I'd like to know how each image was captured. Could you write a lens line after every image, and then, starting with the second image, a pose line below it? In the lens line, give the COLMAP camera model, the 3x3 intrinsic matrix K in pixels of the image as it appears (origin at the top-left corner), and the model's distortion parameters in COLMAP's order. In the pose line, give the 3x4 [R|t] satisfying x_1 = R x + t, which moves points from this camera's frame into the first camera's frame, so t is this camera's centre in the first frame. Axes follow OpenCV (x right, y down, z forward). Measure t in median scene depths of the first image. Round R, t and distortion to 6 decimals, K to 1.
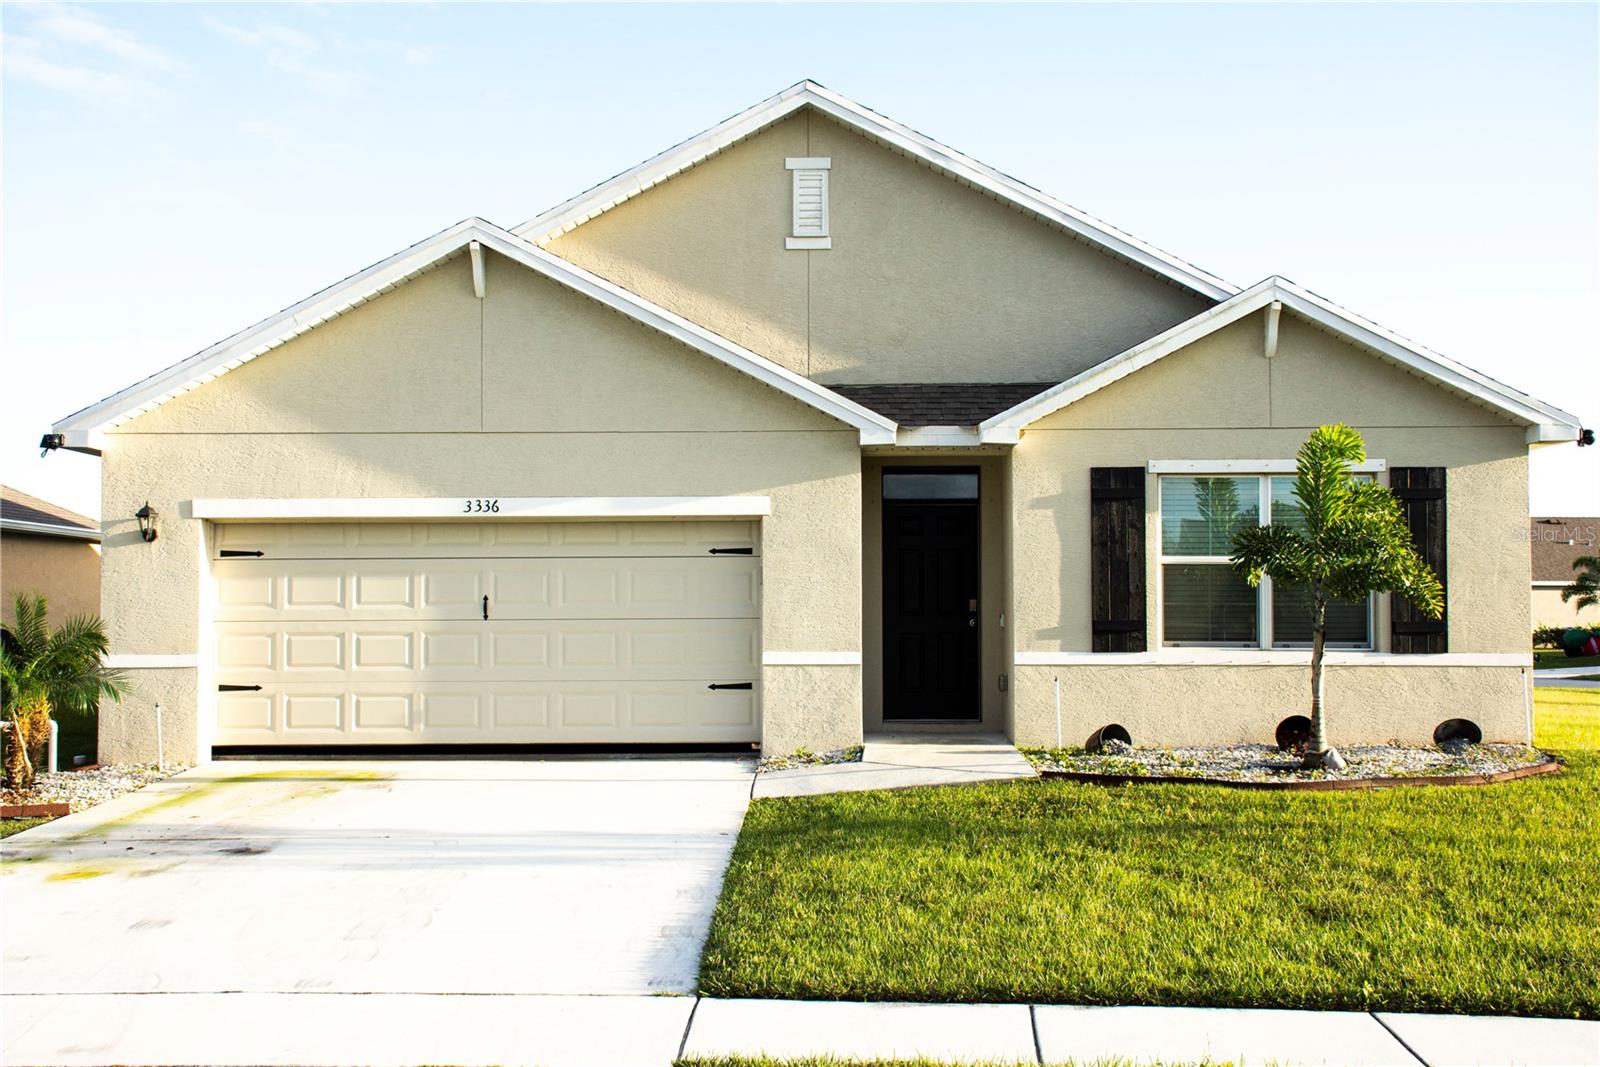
lens RADIAL K [[1832.0, 0, 800.0], [0, 1832.0, 533.5], [0, 0, 1]] dist [-0.000454, 0.509953]
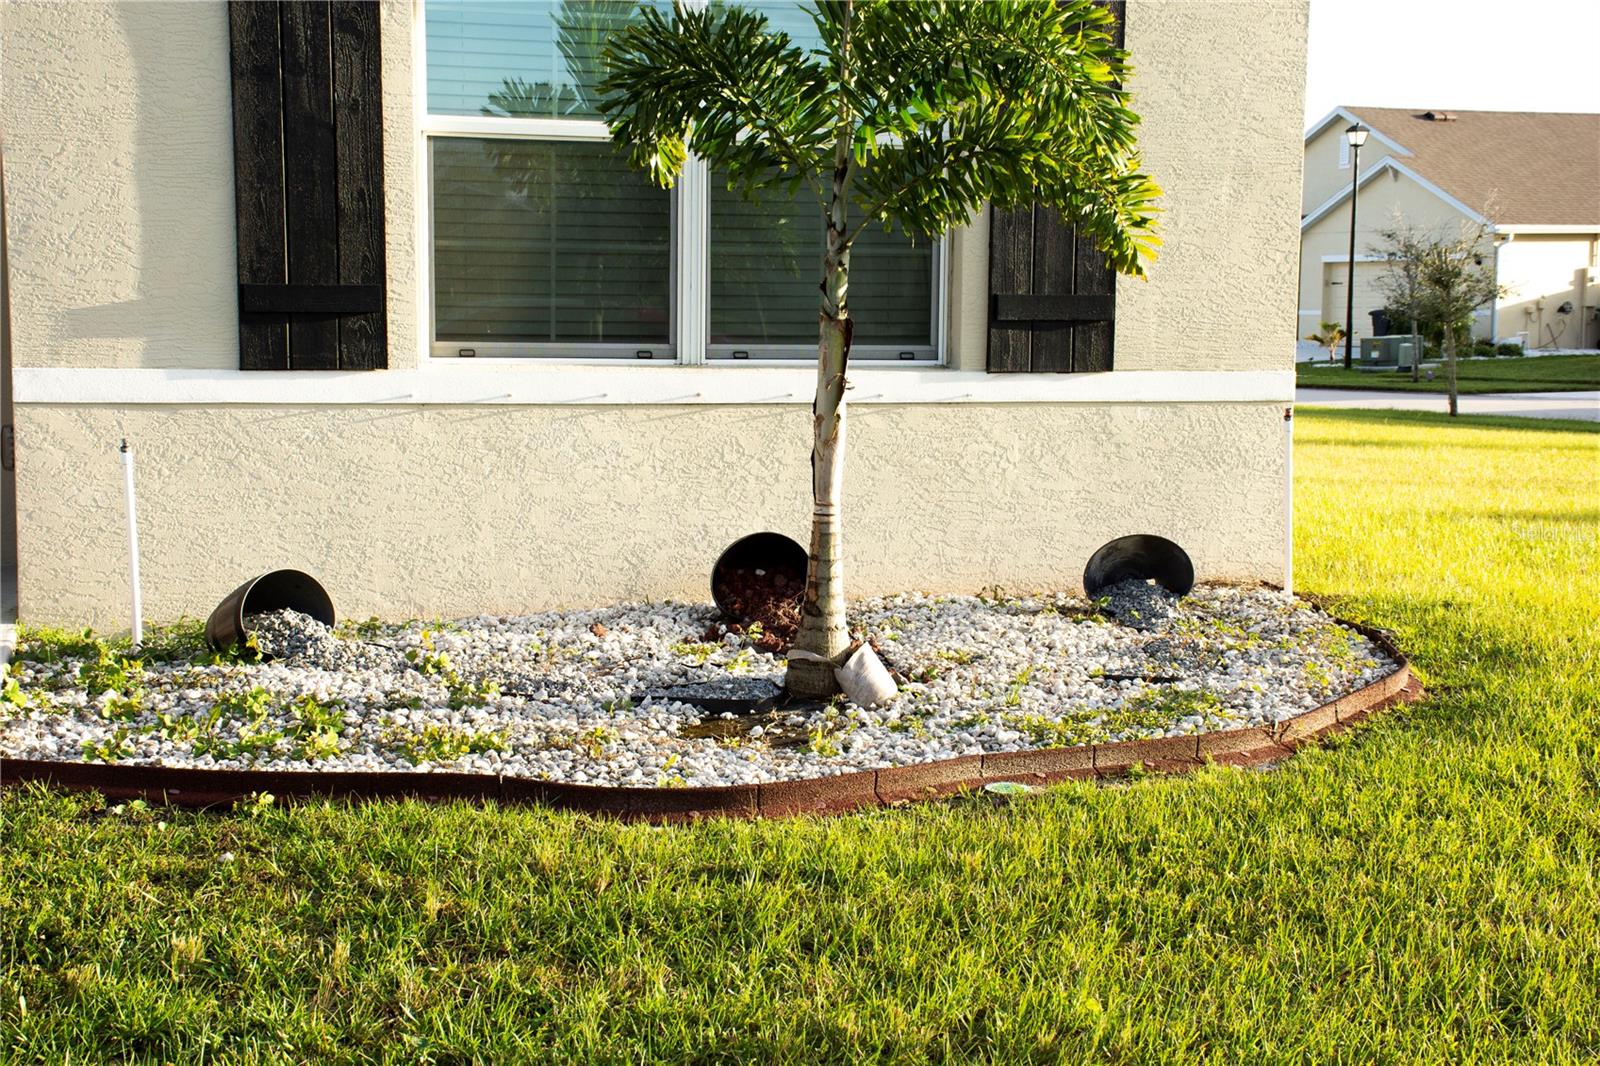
lens RADIAL K [[2528.0, 0, 800.0], [0, 2528.0, 533.0], [0, 0, 1]] dist [0.176959, 0.011622]
pose [[0.958476, -0.018516, 0.284573, 0.122994], [-0.021423, 0.990395, 0.136599, 0.024858], [-0.284369, -0.137023, 0.948873, 0.481616]]
